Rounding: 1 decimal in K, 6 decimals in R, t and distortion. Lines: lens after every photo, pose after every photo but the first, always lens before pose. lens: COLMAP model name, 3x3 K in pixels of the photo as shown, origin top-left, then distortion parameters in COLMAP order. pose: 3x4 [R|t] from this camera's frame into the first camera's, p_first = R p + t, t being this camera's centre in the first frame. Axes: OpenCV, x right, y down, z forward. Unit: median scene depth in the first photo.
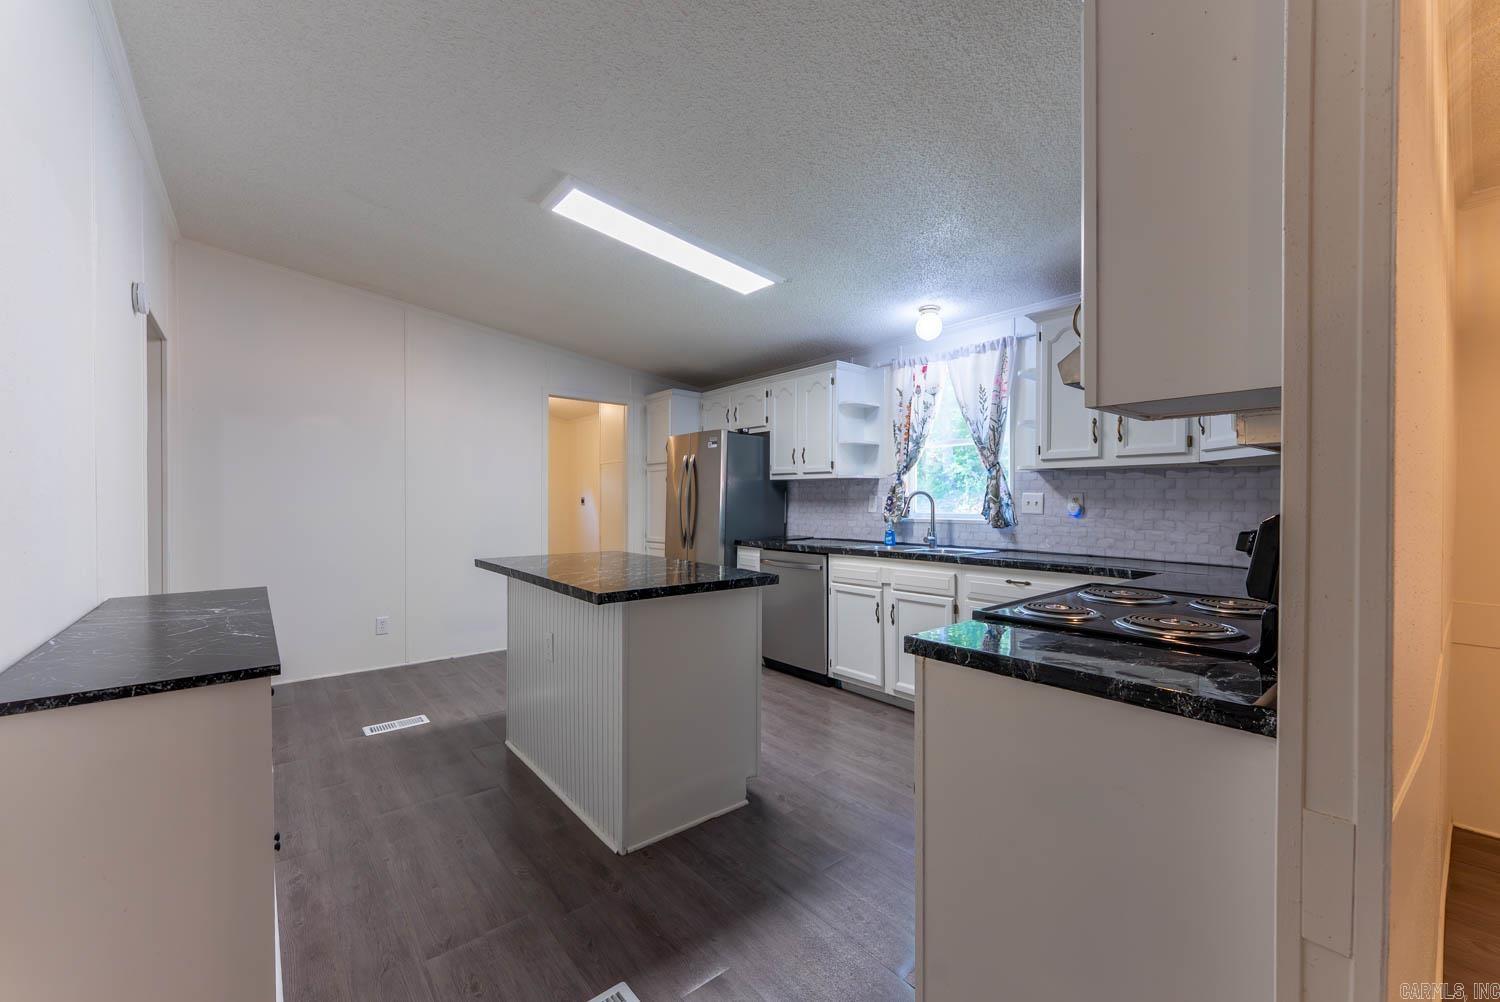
lens RADIAL K [[600.9, 0, 747.7], [0, 600.9, 504.1], [0, 0, 1]] dist [-0.001941, -0.000235]
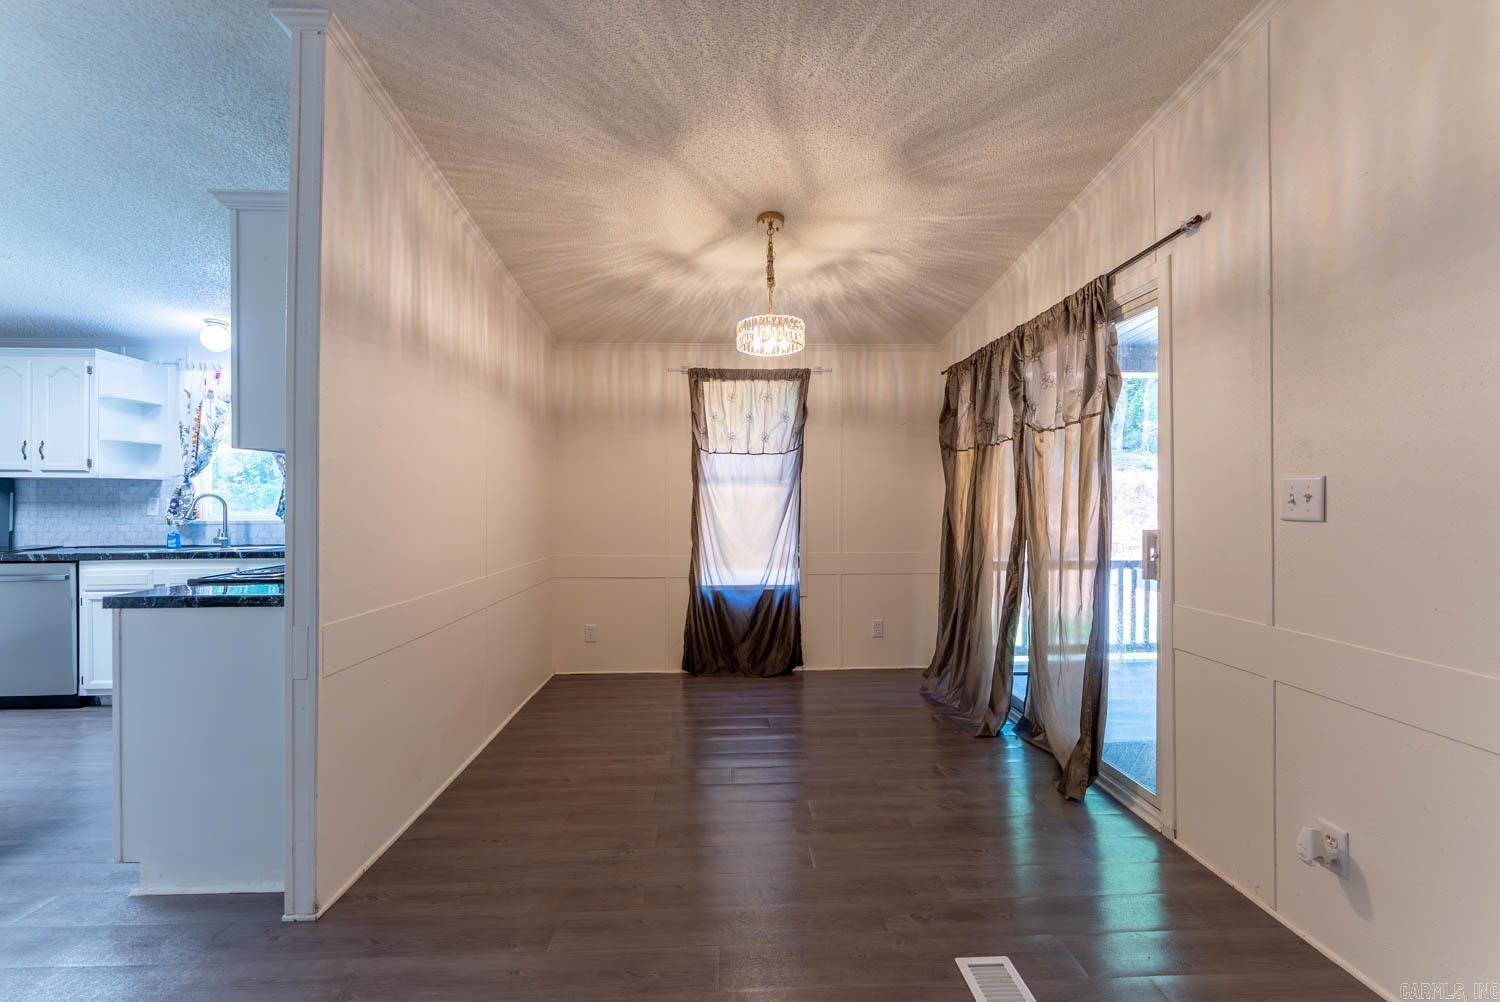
lens RADIAL K [[600.9, 0, 747.7], [0, 600.9, 504.1], [0, 0, 1]] dist [-0.001941, -0.000235]
pose [[0.598659, -0.002145, 0.801001, 0.012836], [0.006586, 0.999976, -0.002244, 0.004476], [-0.800977, 0.006619, 0.598659, -0.338939]]
